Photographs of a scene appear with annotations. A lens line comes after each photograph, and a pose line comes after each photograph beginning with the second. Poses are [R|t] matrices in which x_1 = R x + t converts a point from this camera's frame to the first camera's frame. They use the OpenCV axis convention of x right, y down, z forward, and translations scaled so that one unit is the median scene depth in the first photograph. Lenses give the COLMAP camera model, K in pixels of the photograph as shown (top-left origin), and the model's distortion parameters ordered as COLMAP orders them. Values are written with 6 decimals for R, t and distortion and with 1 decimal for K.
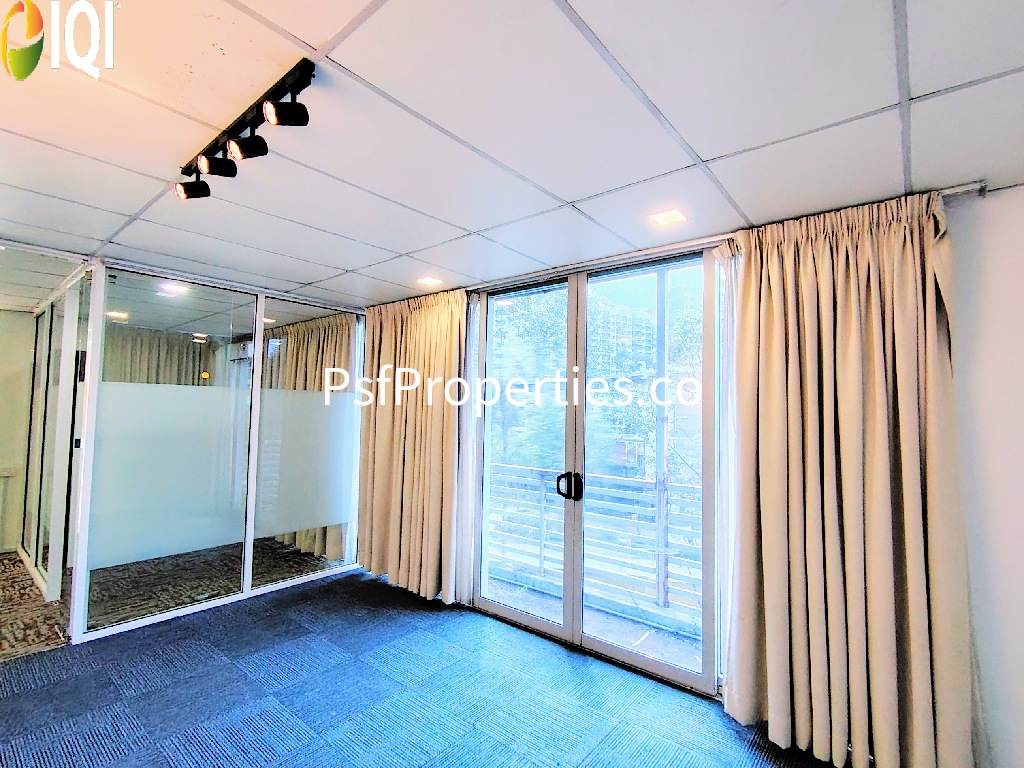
lens RADIAL K [[487.1, 0, 515.0], [0, 487.1, 379.2], [0, 0, 1]] dist [0.004722, -0.003077]
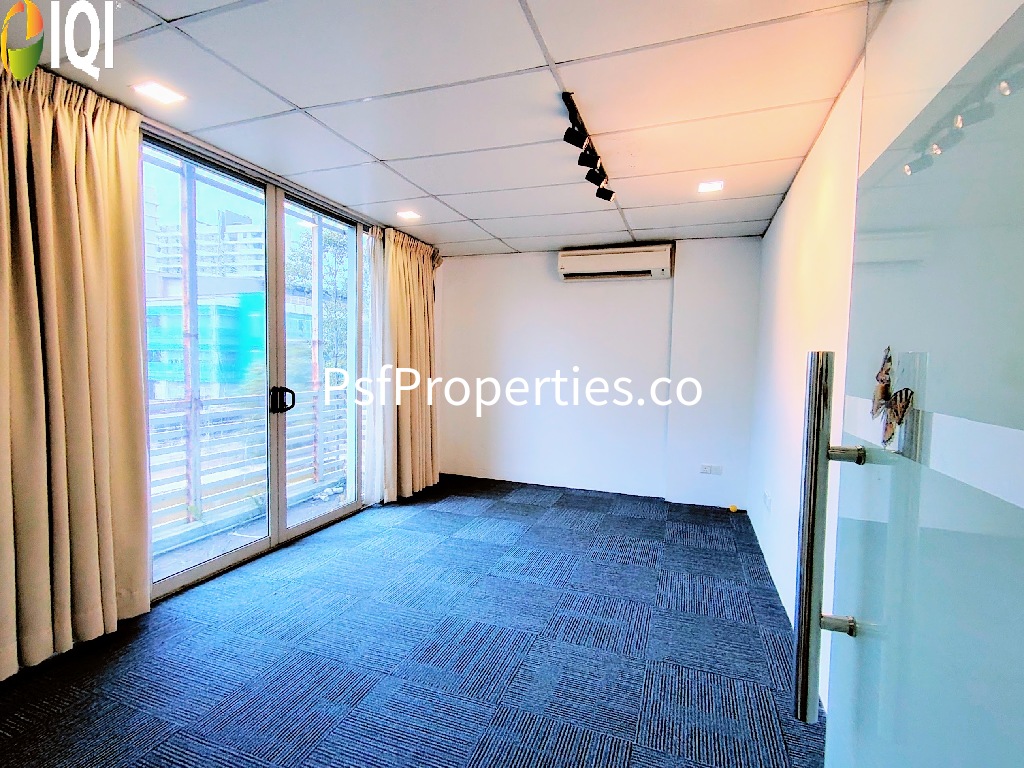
lens RADIAL K [[487.1, 0, 512.6], [0, 487.1, 392.9], [0, 0, 1]] dist [0.004722, -0.003077]
pose [[-0.332295, -0.083315, 0.939489, -1.009827], [-0.090586, 0.994305, 0.056136, 0.098323], [-0.938815, -0.066451, -0.337949, 0.878423]]
